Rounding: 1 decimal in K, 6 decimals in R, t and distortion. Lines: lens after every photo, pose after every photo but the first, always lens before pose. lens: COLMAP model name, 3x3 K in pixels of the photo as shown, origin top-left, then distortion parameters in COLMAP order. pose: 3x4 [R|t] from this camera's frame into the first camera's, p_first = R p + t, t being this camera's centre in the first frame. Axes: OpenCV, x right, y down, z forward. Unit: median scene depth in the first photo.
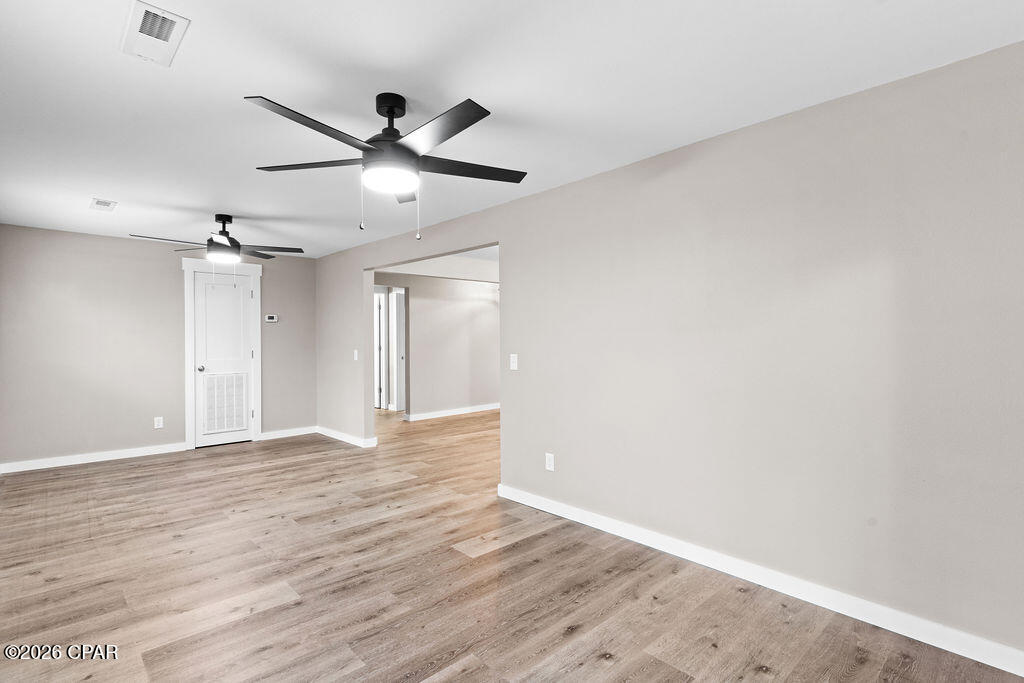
lens RADIAL K [[501.3, 0, 513.8], [0, 501.3, 336.2], [0, 0, 1]] dist [0.001455, 0.000142]
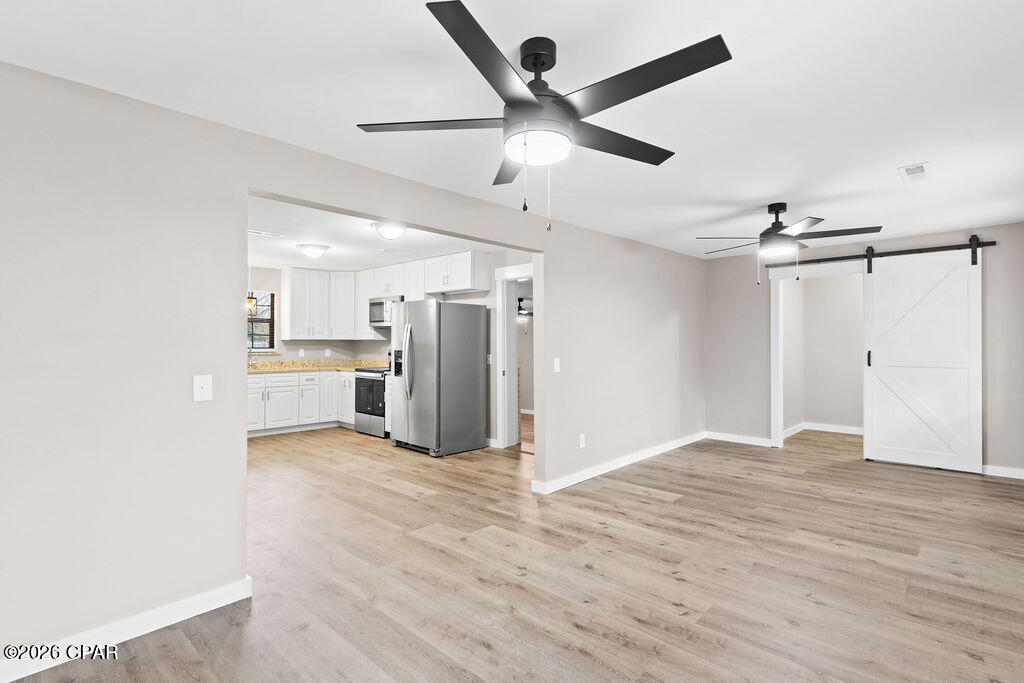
lens RADIAL K [[501.3, 0, 506.4], [0, 501.3, 341.8], [0, 0, 1]] dist [0.001455, 0.000142]
pose [[-0.060589, 0.005206, 0.998149, -1.341434], [0.001589, 0.999986, -0.005119, 0.006367], [-0.998162, 0.001276, -0.060597, 1.434891]]
